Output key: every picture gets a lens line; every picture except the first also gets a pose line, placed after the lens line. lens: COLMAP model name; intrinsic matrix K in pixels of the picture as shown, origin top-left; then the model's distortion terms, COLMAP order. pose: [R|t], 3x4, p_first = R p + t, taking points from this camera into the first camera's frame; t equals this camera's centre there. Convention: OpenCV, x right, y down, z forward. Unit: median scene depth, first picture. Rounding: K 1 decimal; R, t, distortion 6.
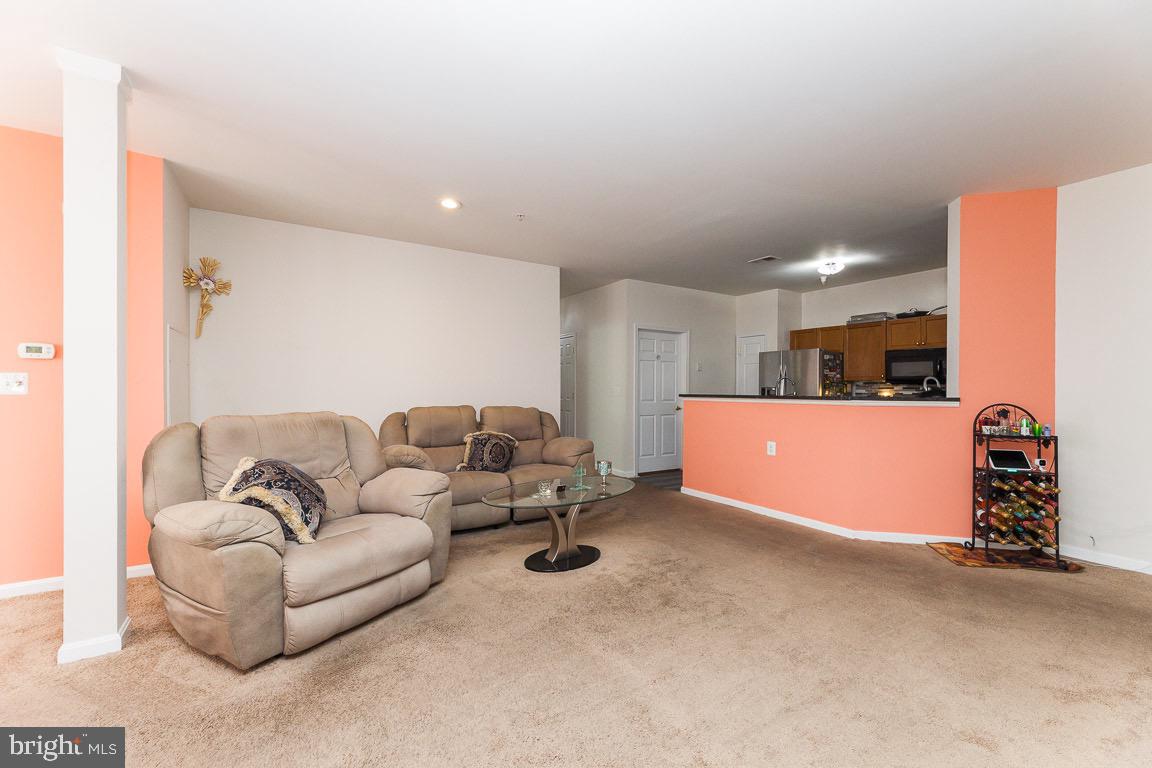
lens RADIAL K [[466.2, 0, 572.7], [0, 466.2, 384.8], [0, 0, 1]] dist [-0.002972, 0.001181]
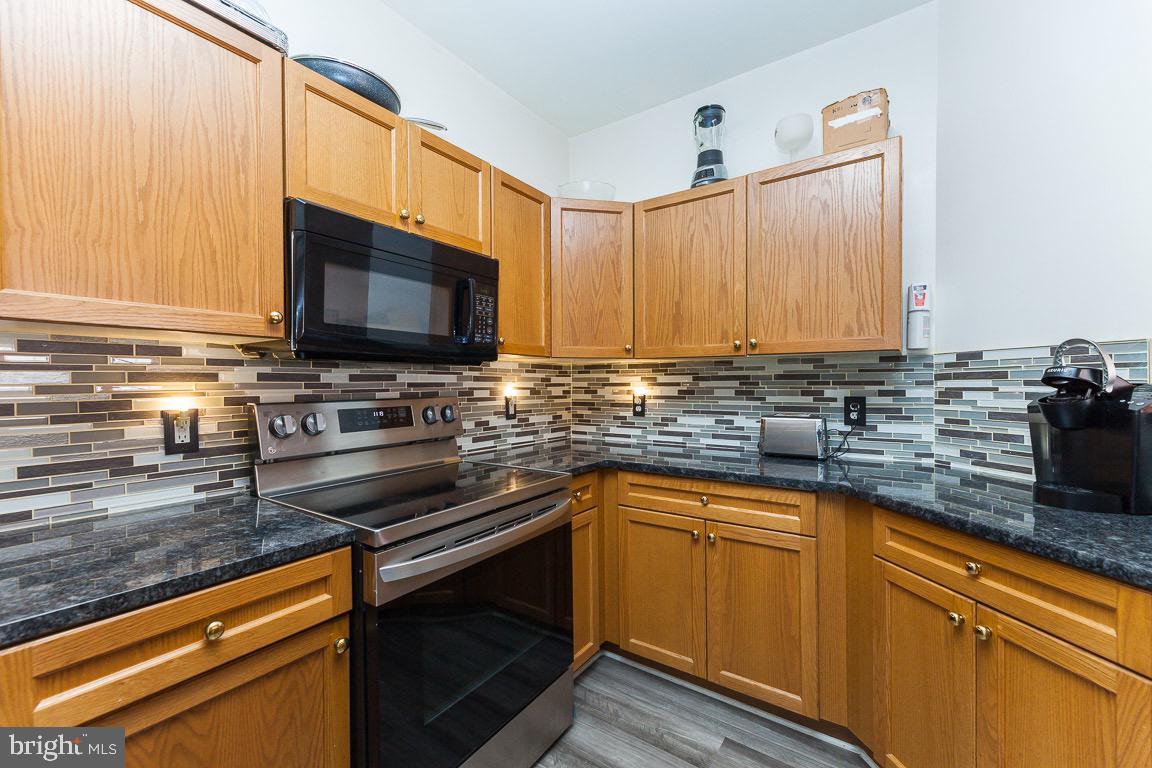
lens RADIAL K [[466.2, 0, 575.7], [0, 466.2, 388.8], [0, 0, 1]] dist [-0.002972, 0.001181]
pose [[-0.398558, -0.017094, 0.916984, 0.589318], [-0.007878, 0.999853, 0.015214, 0.011793], [-0.917109, -0.001160, -0.398635, 1.331101]]
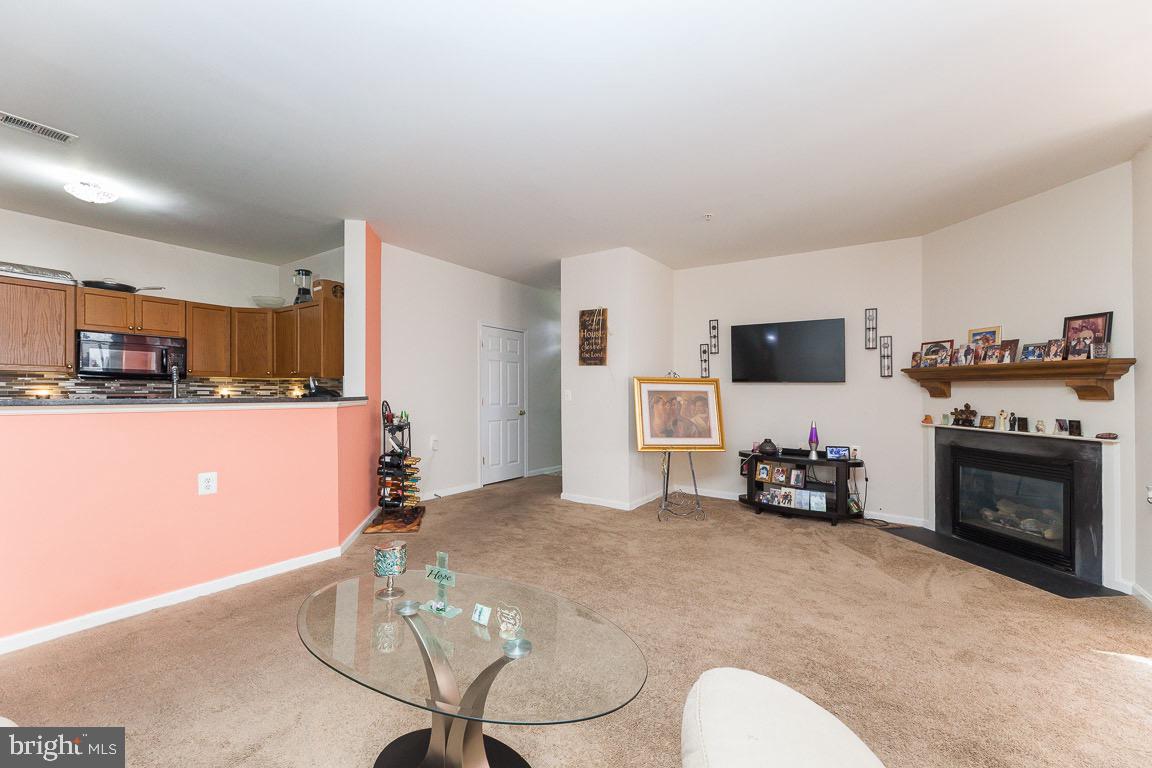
lens RADIAL K [[466.2, 0, 580.0], [0, 466.2, 390.4], [0, 0, 1]] dist [-0.002972, 0.001181]
pose [[-0.410092, -0.006052, 0.912024, -0.355194], [-0.020355, 0.999790, -0.002518, 0.003893], [-0.911817, -0.019597, -0.410129, 0.832385]]
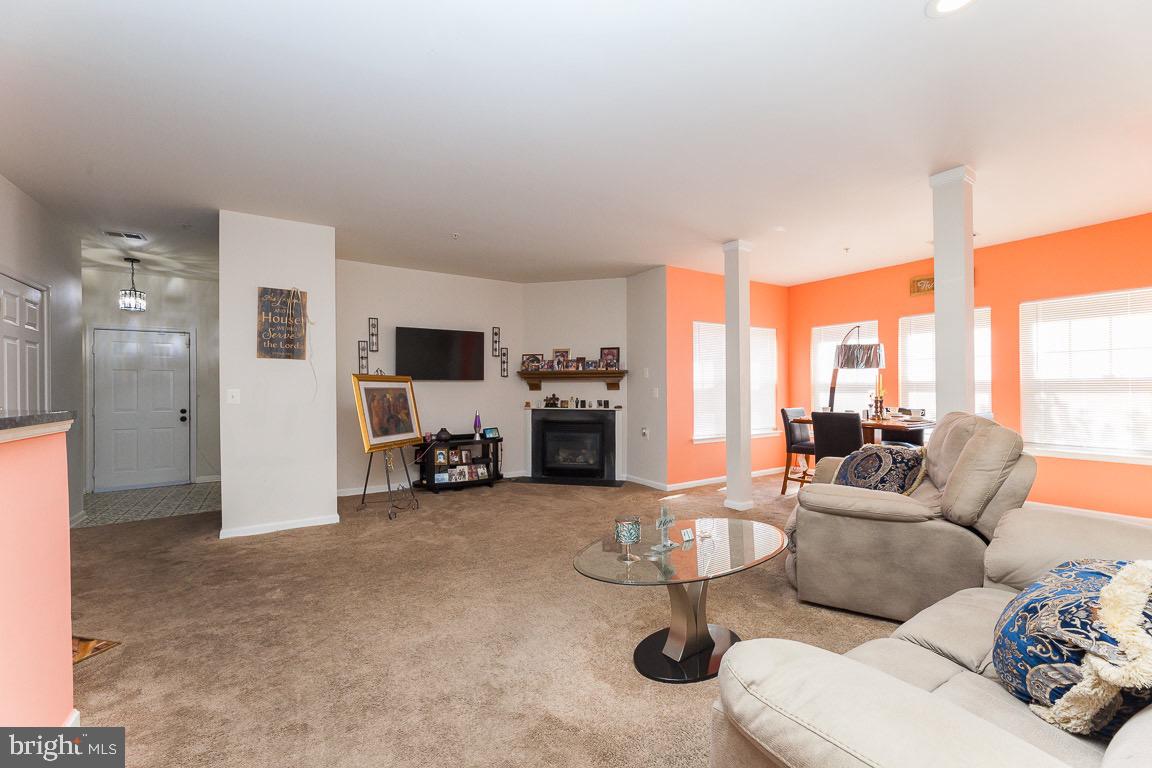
lens RADIAL K [[466.2, 0, 575.7], [0, 466.2, 388.2], [0, 0, 1]] dist [-0.002972, 0.001181]
pose [[-0.999872, 0.003496, -0.015593, 0.119437], [0.003646, 0.999947, -0.009581, 0.009118], [0.015559, -0.009637, -0.999833, 1.278377]]
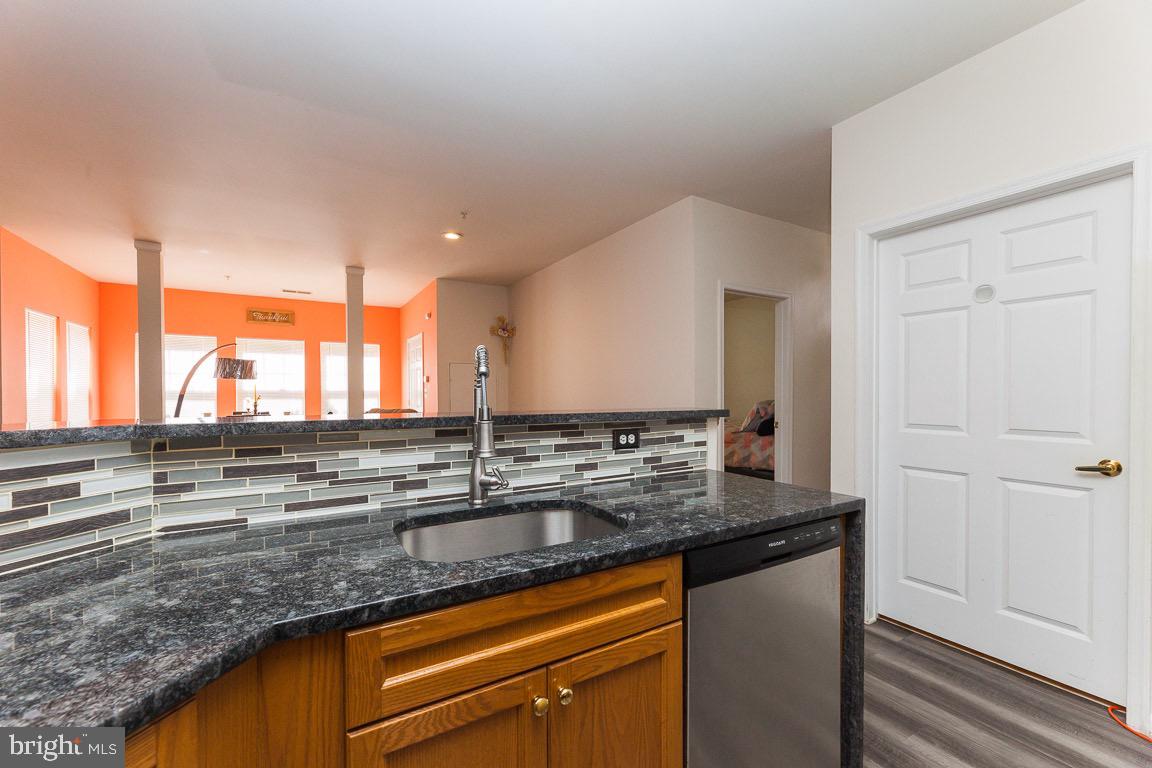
lens RADIAL K [[466.2, 0, 579.9], [0, 466.2, 391.7], [0, 0, 1]] dist [-0.002972, 0.001181]
pose [[-0.008391, -0.008126, -0.999932, 0.786816], [0.011197, 0.999904, -0.008220, 0.011927], [0.999902, -0.011266, -0.008299, 1.165797]]
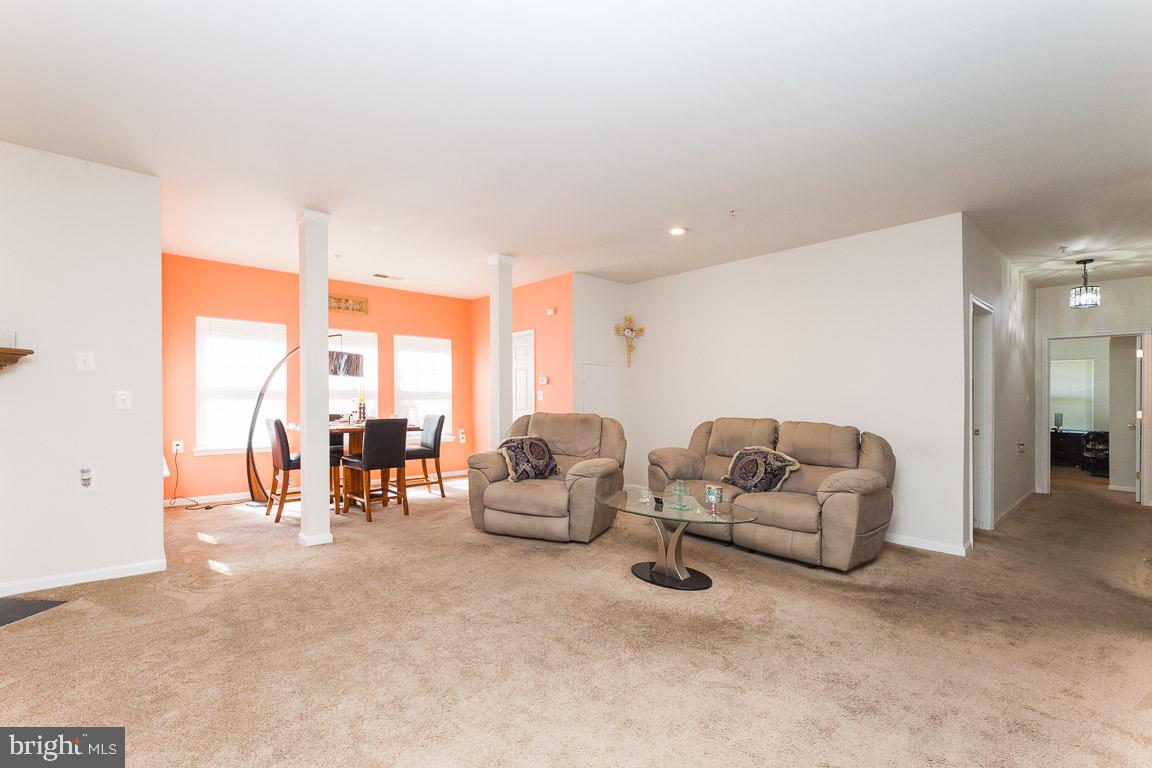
lens RADIAL K [[503.6, 0, 573.2], [0, 503.6, 393.0], [0, 0, 1]] dist [0.000243, 0.000496]
pose [[0.153953, -0.009958, -0.988028, 0.768495], [-0.003090, 0.999939, -0.010560, 0.005835], [0.988073, 0.004679, 0.153913, 0.504348]]
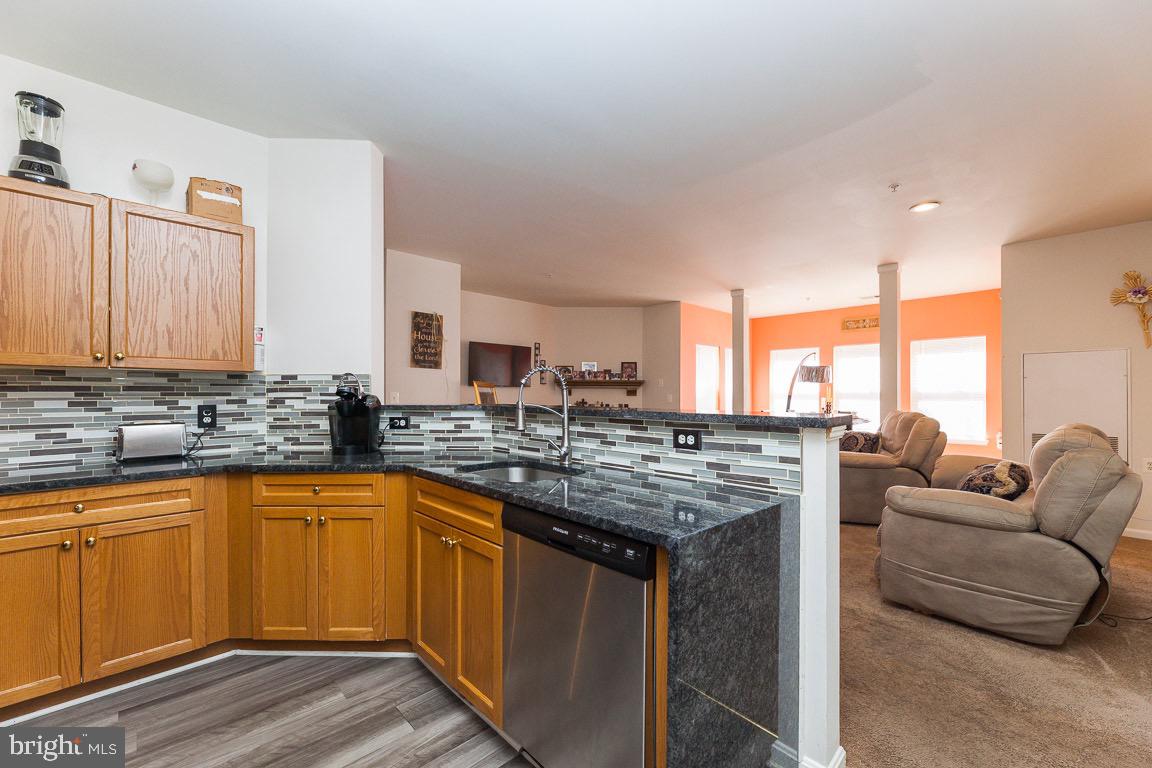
lens RADIAL K [[466.2, 0, 583.3], [0, 466.2, 390.9], [0, 0, 1]] dist [-0.002972, 0.001181]
pose [[-0.975966, -0.008370, -0.217760, 0.567536], [-0.004549, 0.999827, -0.018040, 0.015190], [0.217874, -0.016616, -0.975836, 1.570436]]
